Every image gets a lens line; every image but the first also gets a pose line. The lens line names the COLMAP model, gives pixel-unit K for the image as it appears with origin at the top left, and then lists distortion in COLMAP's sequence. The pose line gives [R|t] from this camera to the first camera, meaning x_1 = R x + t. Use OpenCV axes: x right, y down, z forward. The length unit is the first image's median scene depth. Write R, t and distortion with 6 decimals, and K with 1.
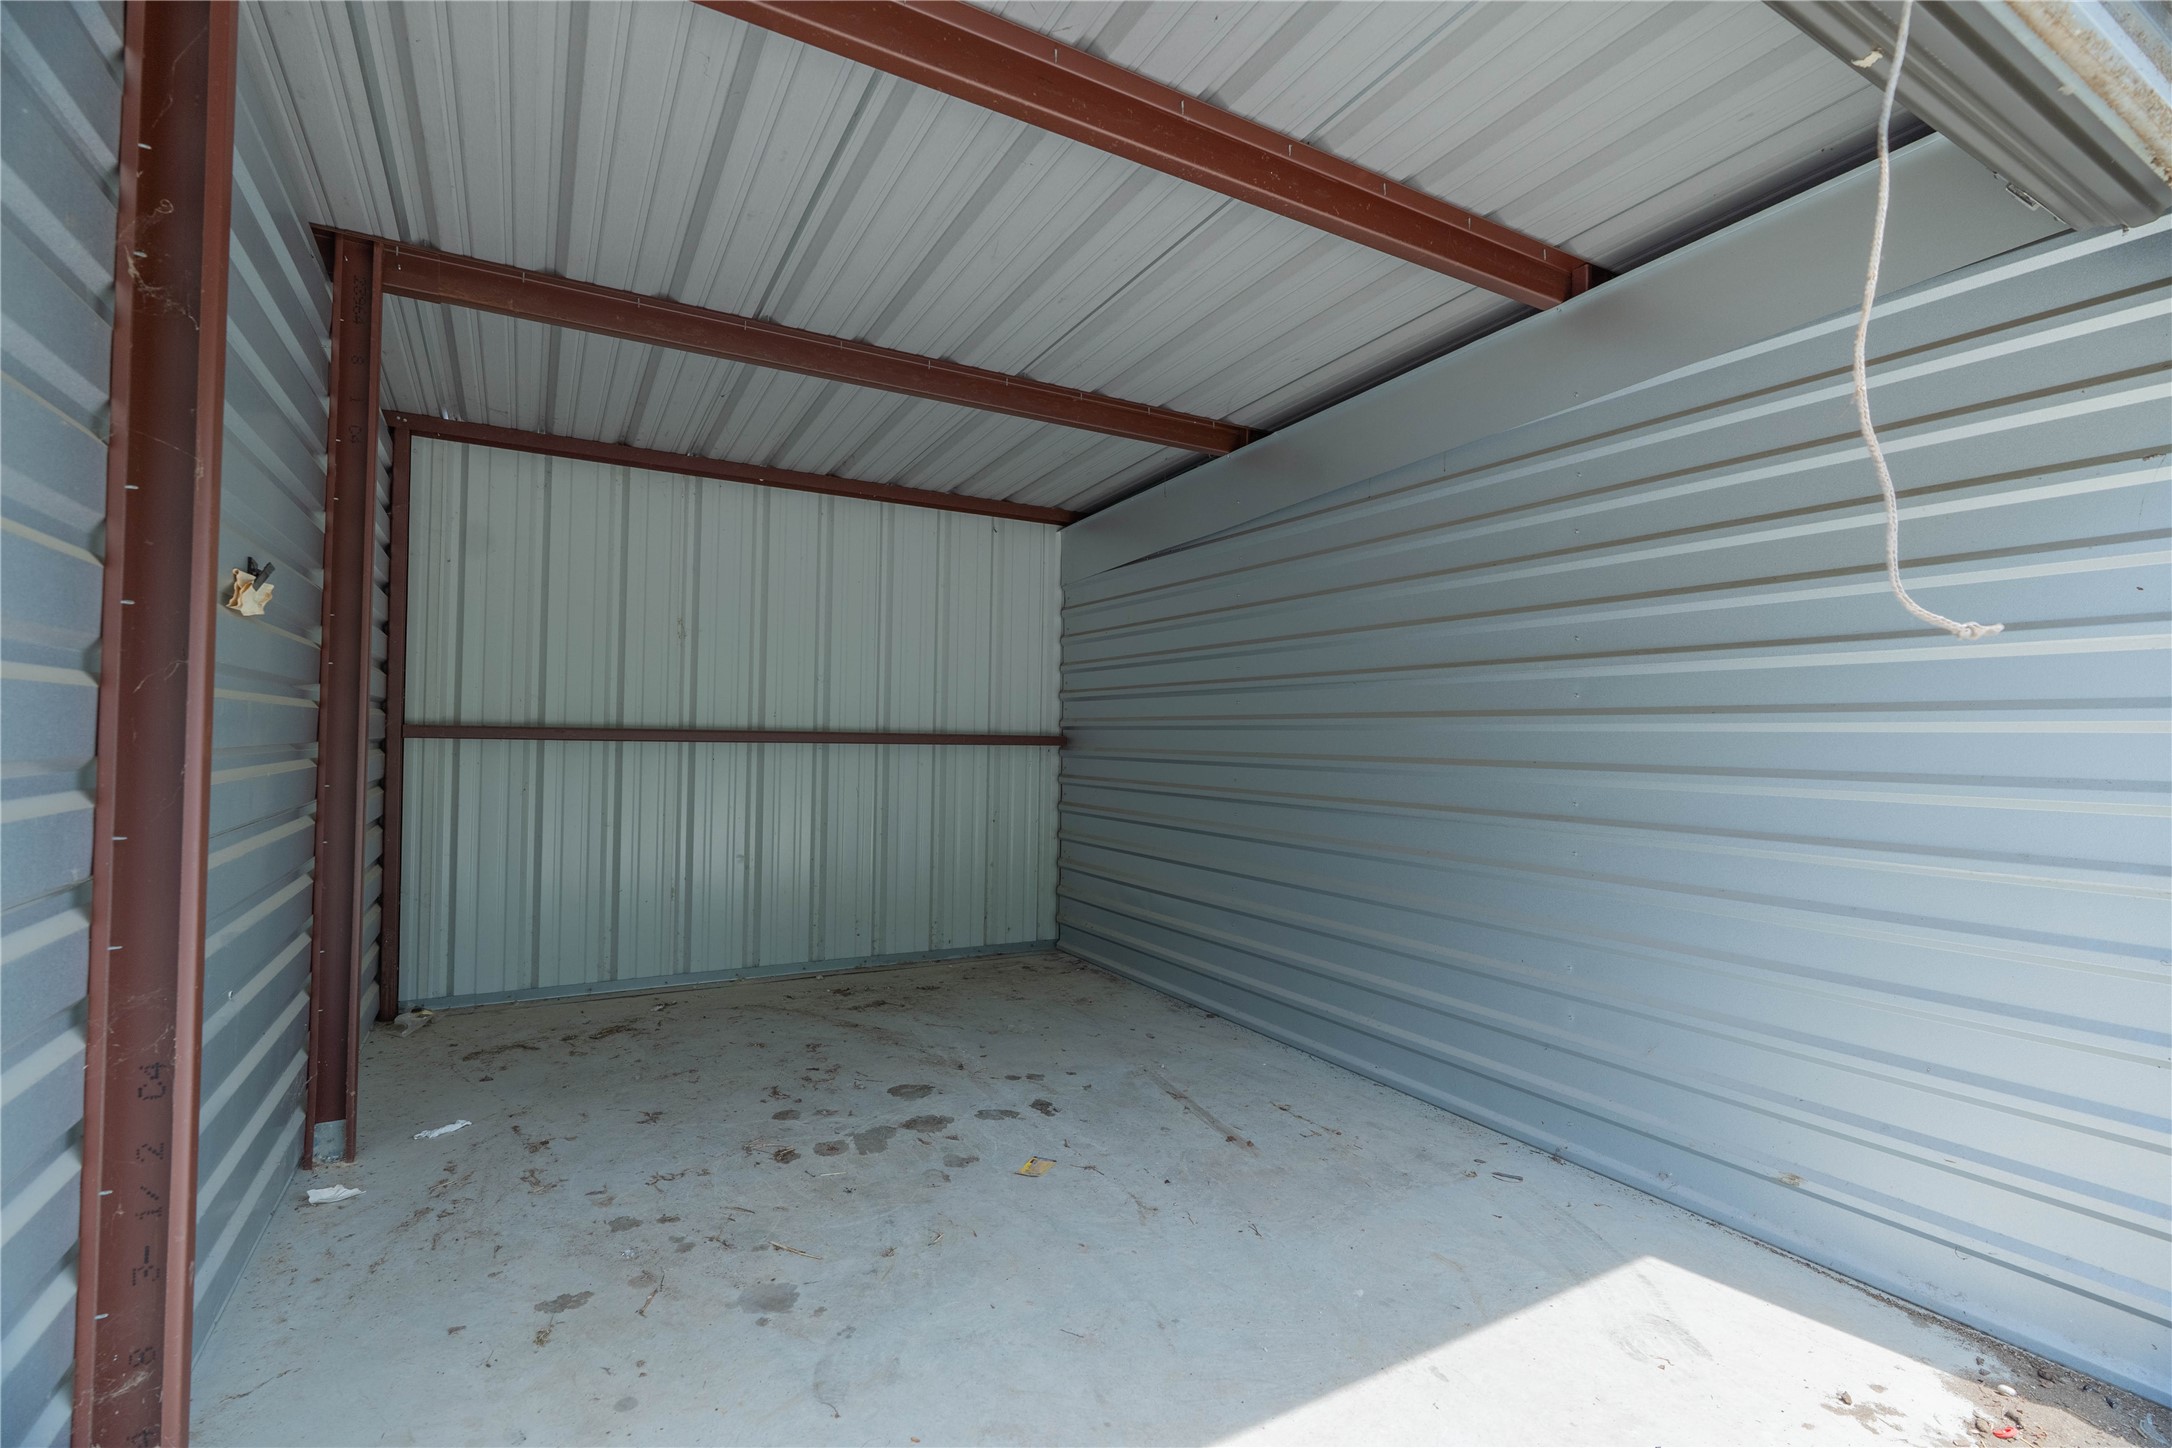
lens RADIAL K [[986.5, 0, 1089.4], [0, 986.5, 720.3], [0, 0, 1]] dist [-0.013646, 0.005135]
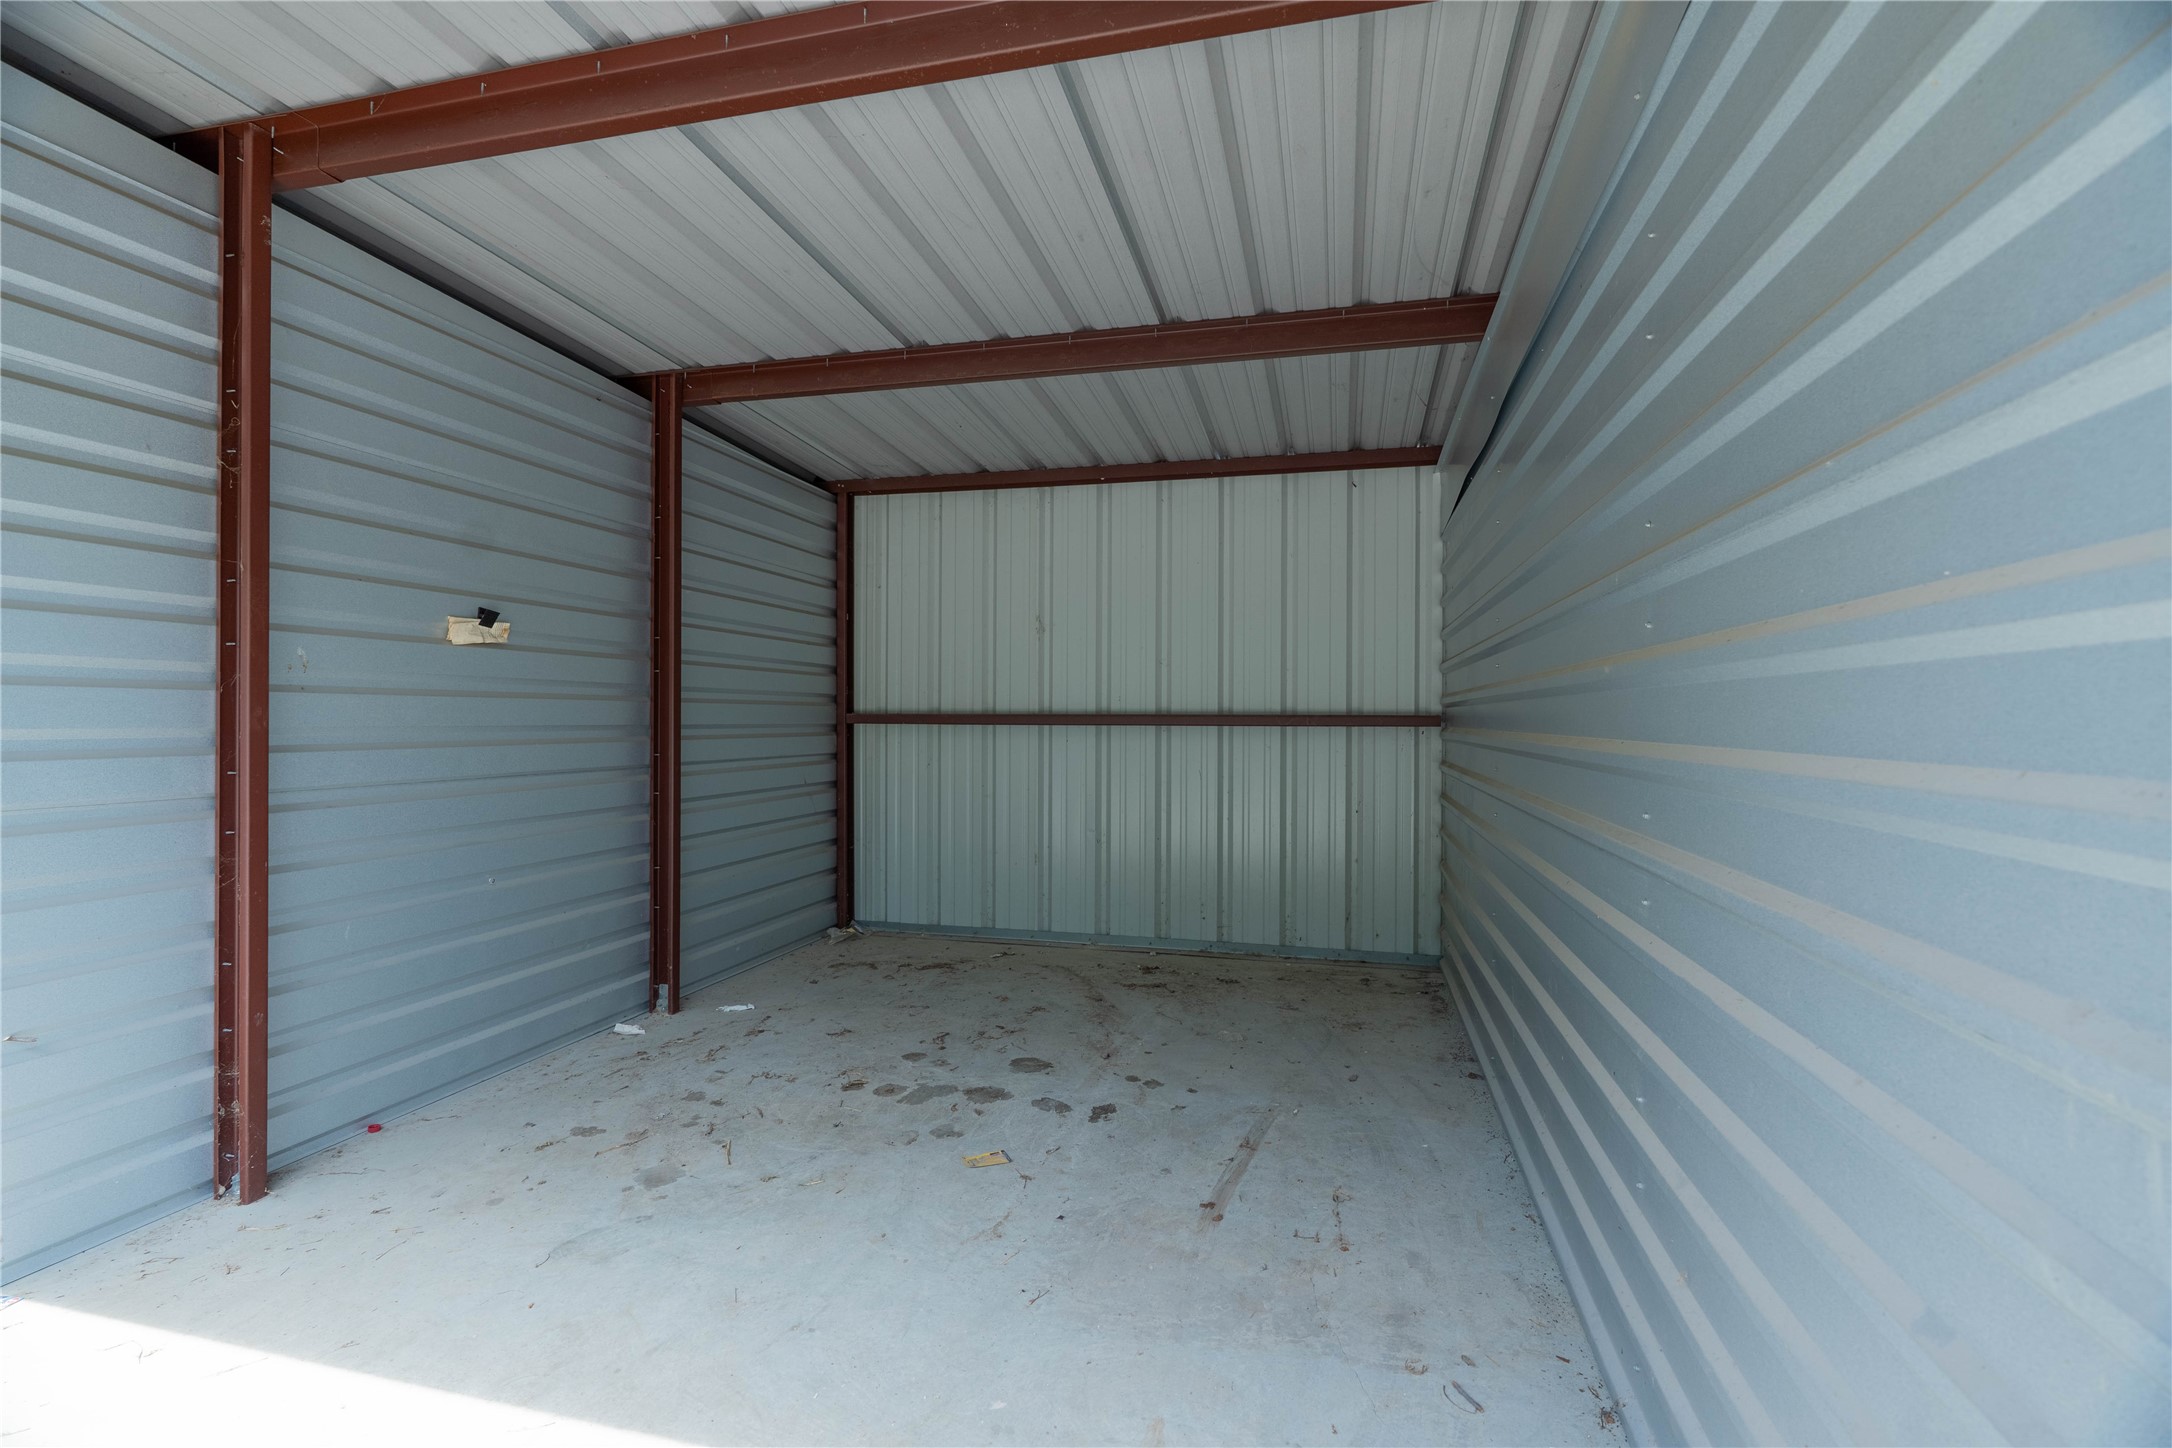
lens RADIAL K [[986.5, 0, 1089.4], [0, 986.5, 720.3], [0, 0, 1]] dist [-0.013646, 0.005135]
pose [[0.716899, -0.012531, -0.697064, 0.556744], [0.020889, 0.999776, 0.003511, 0.018057], [0.696864, -0.017078, 0.717000, 0.309010]]
